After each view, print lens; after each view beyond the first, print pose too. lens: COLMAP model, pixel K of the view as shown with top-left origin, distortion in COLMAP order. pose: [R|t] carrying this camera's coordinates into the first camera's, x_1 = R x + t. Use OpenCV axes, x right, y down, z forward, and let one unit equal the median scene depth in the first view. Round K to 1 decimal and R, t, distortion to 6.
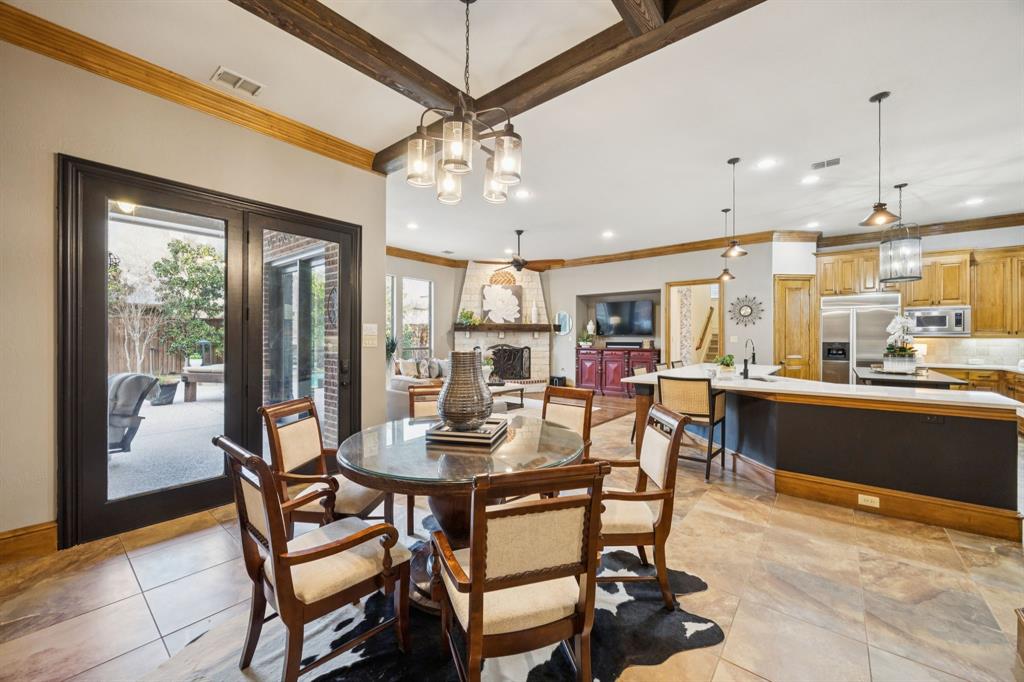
lens RADIAL K [[392.7, 0, 511.9], [0, 392.7, 337.8], [0, 0, 1]] dist [0.000170, -0.000082]
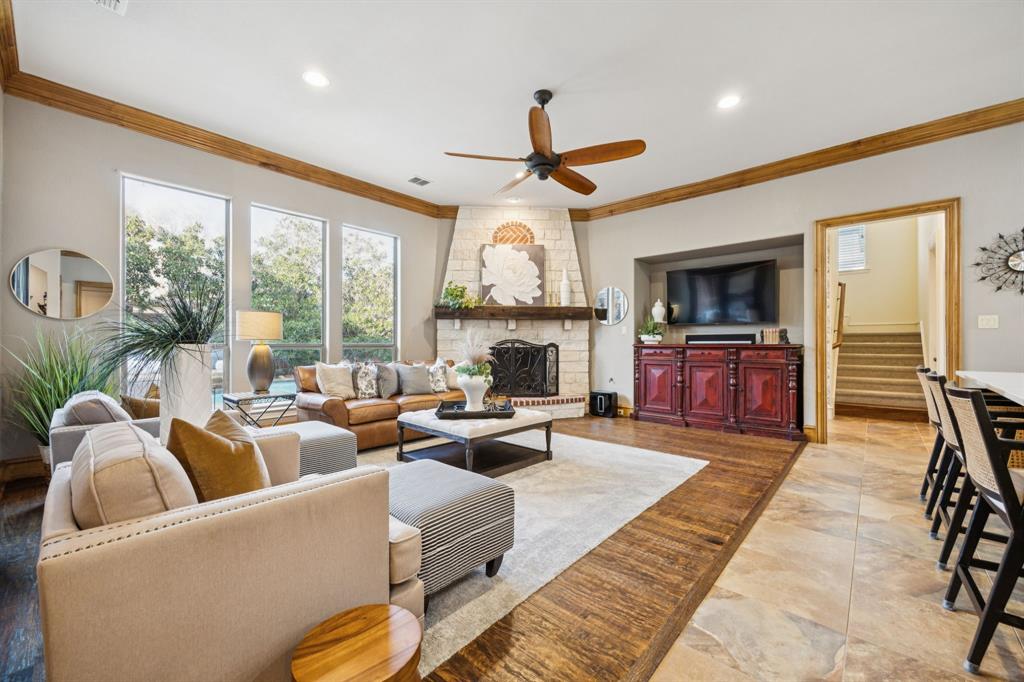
lens RADIAL K [[392.7, 0, 517.8], [0, 392.7, 341.4], [0, 0, 1]] dist [0.000170, -0.000082]
pose [[0.999595, -0.001510, -0.028435, 0.000596], [0.001361, 0.999985, -0.005231, 0.022716], [0.028442, 0.005190, 0.999582, 0.387490]]
